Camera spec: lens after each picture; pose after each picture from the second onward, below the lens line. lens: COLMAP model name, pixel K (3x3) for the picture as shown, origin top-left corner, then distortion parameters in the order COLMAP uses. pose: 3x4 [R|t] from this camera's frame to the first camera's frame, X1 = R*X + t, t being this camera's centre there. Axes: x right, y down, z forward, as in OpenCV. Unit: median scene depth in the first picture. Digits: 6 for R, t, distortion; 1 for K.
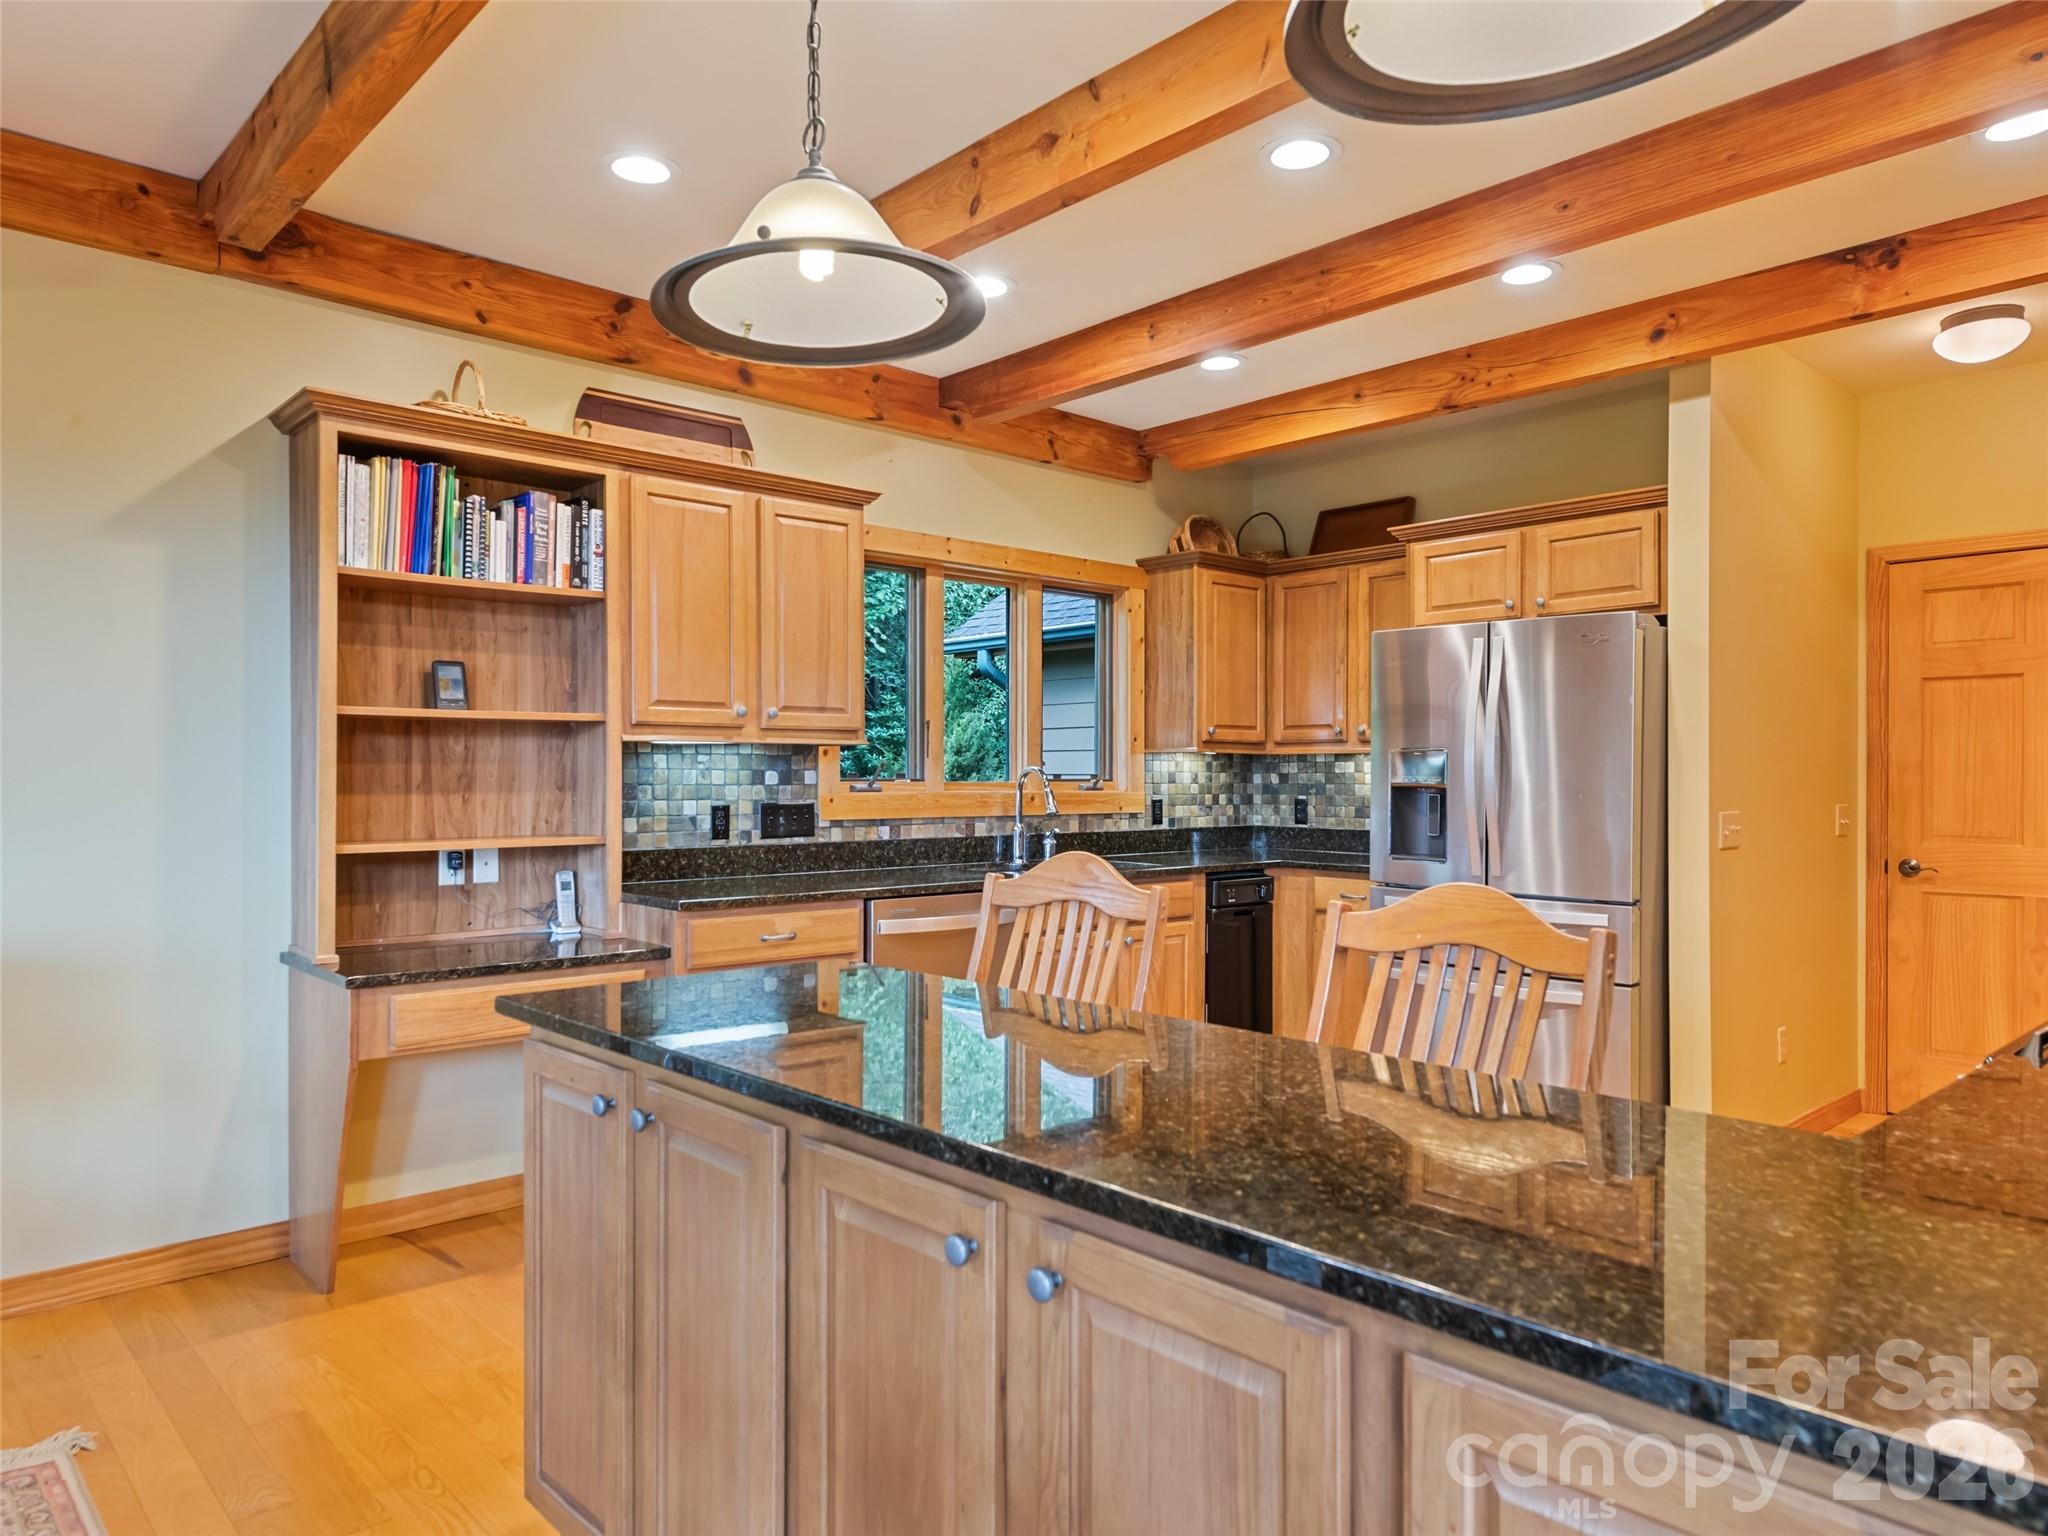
lens RADIAL K [[1322.9, 0, 1024.6], [0, 1322.9, 782.1], [0, 0, 1]] dist [0.004563, -0.003572]
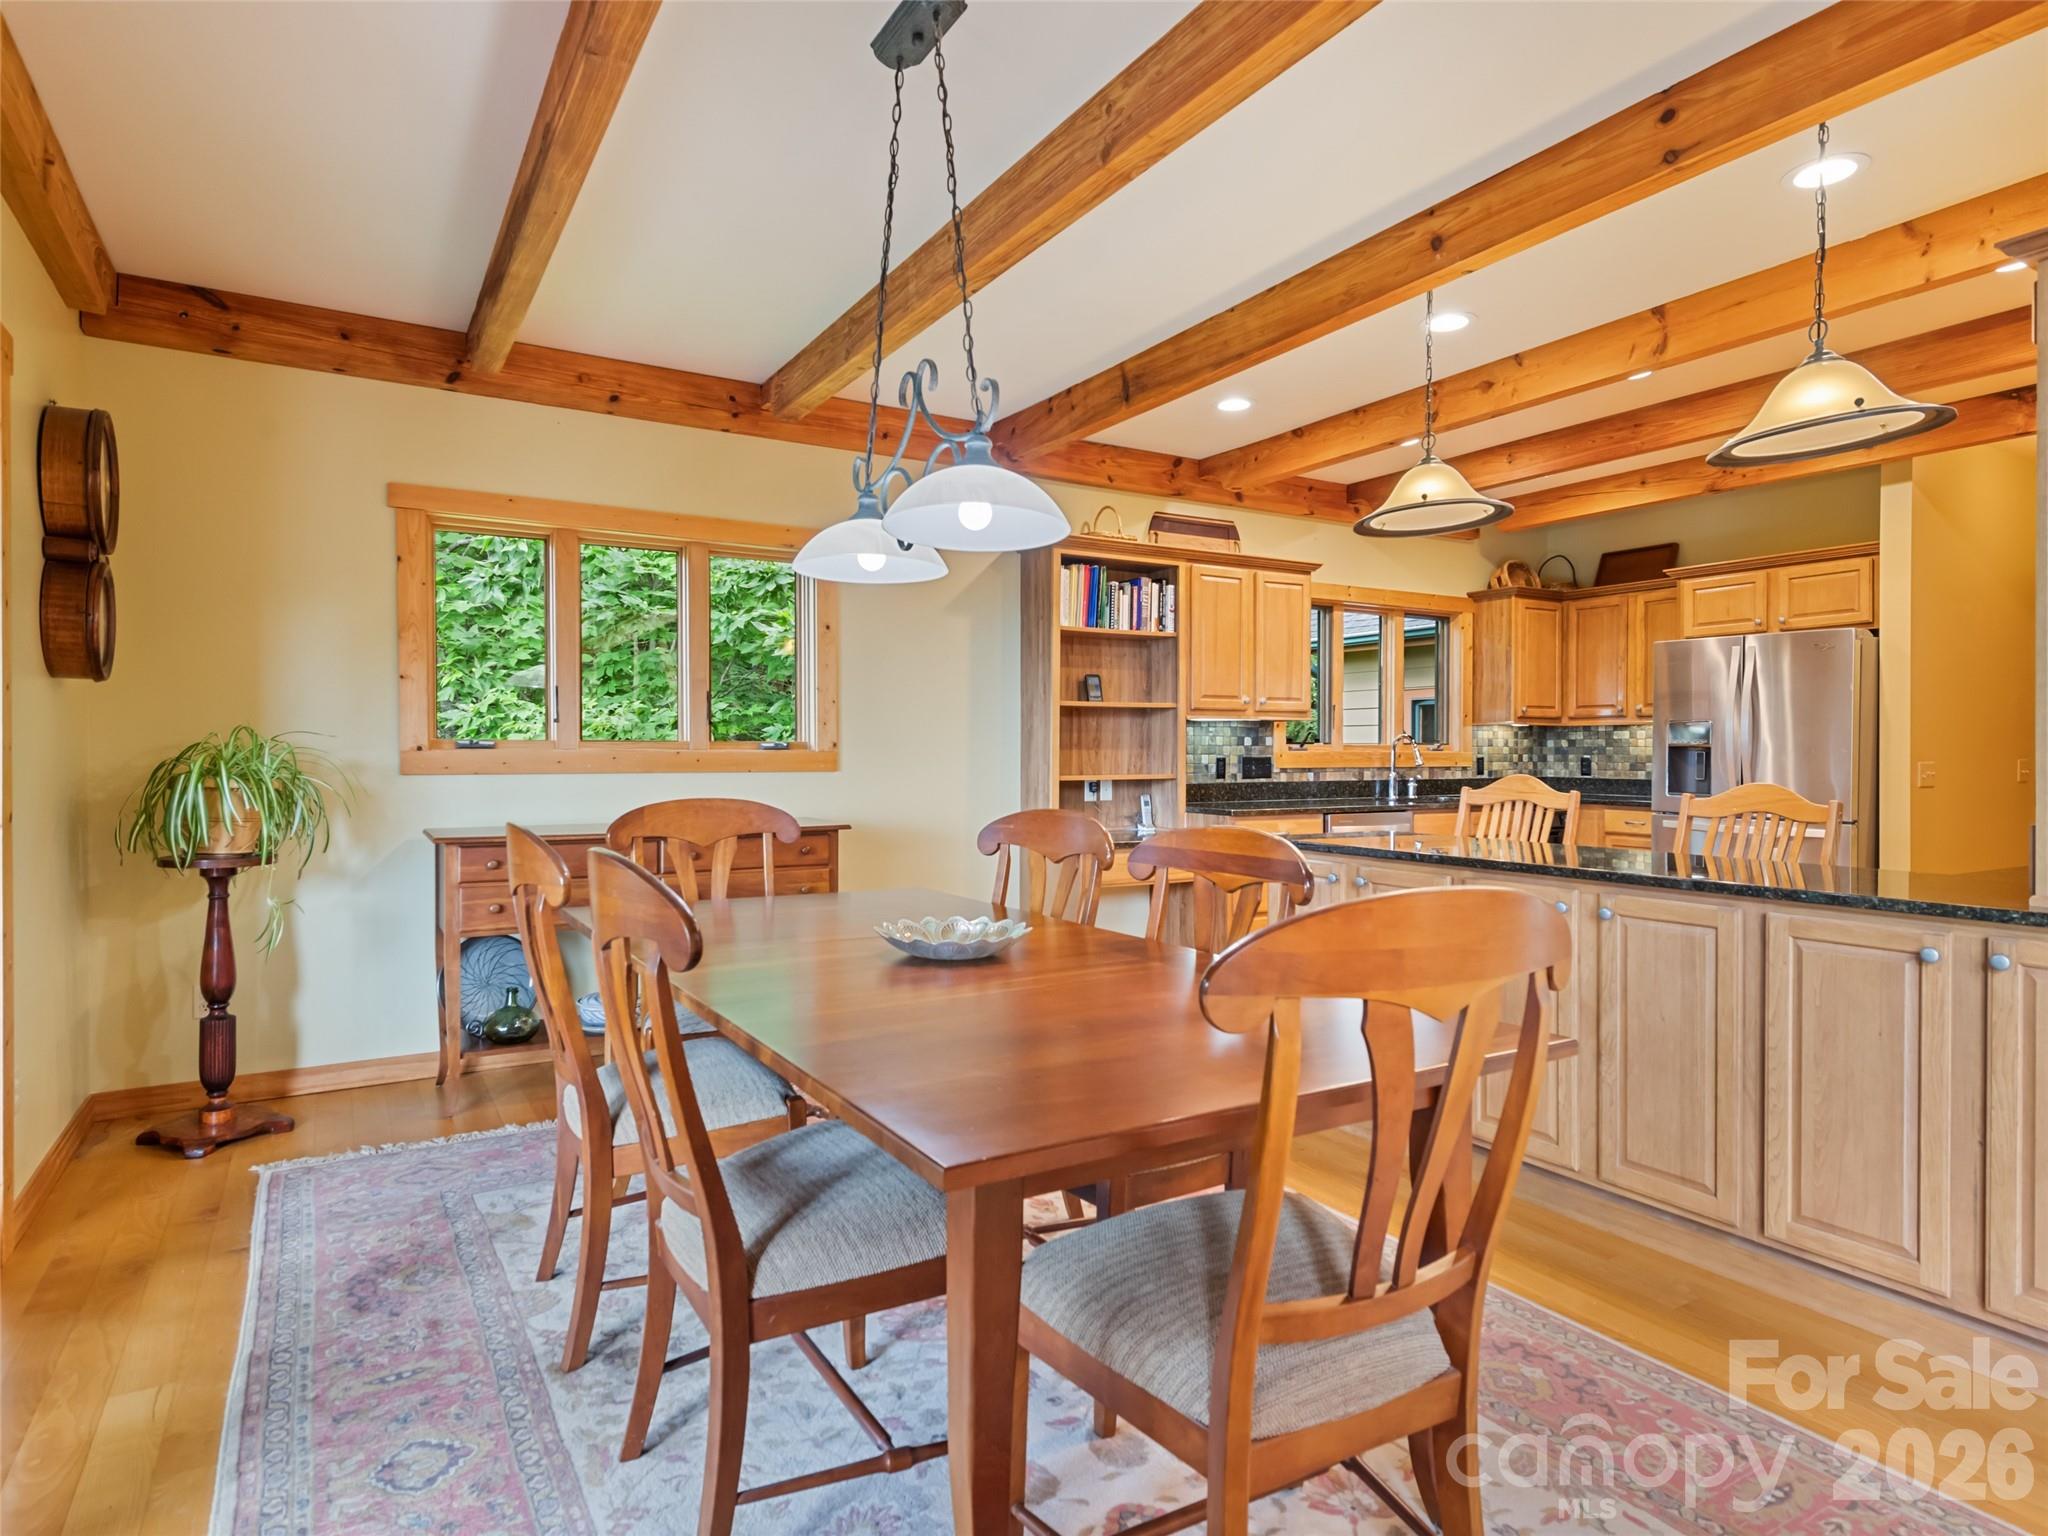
lens RADIAL K [[1128.7, 0, 994.9], [0, 1128.7, 764.1], [0, 0, 1]] dist [-0.006280, -0.002061]
pose [[0.975439, 0.001846, -0.220262, -0.192328], [-0.000090, 0.999968, 0.007984, 0.013898], [0.220270, -0.007768, 0.975408, -0.422493]]
